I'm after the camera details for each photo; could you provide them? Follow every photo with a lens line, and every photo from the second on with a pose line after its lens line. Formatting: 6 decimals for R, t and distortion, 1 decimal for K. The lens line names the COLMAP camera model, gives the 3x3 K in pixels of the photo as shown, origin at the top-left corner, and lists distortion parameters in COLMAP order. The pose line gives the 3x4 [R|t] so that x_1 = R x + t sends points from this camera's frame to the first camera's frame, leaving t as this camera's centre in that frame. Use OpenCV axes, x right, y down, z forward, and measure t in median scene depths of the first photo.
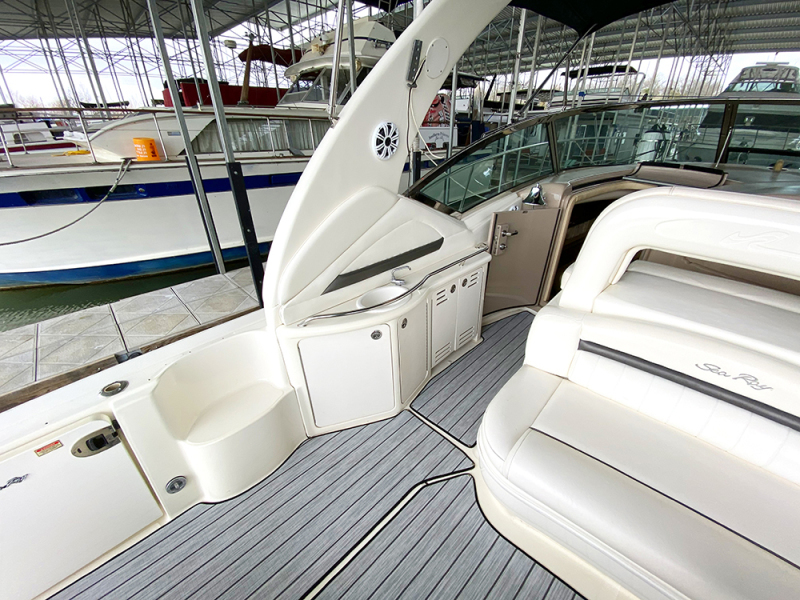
lens RADIAL K [[322.4, 0, 396.4], [0, 322.4, 301.6], [0, 0, 1]] dist [0.019513, -0.018612]
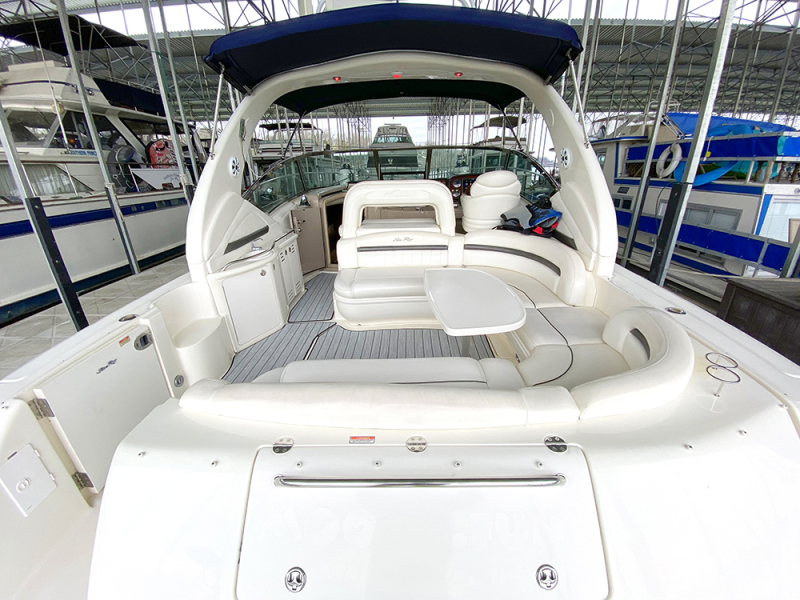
lens RADIAL K [[322.4, 0, 396.4], [0, 322.4, 301.6], [0, 0, 1]] dist [0.019513, -0.018612]
pose [[0.715414, -0.275758, 0.641982, -0.467239], [0.344795, 0.938488, 0.018886, 0.304784], [-0.607700, 0.207841, 0.766487, -0.490958]]
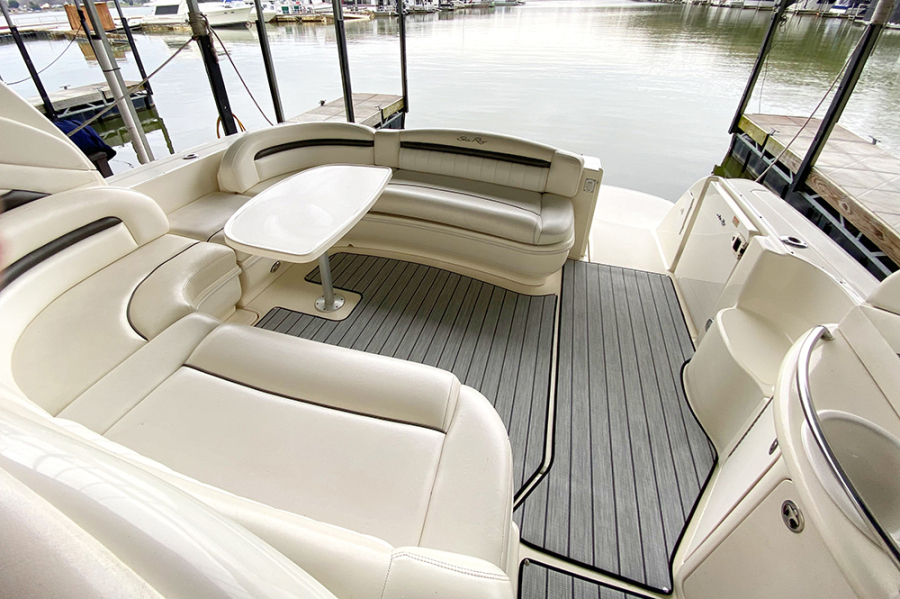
lens RADIAL K [[400.1, 0, 450.0], [0, 400.1, 299.5], [0, 0, 1]] dist [-0.000225, -0.000041]
pose [[-0.860569, 0.306354, -0.406901, 0.332300], [-0.235810, 0.468467, 0.851430, -0.232579], [0.451459, 0.828665, -0.330906, 0.539959]]
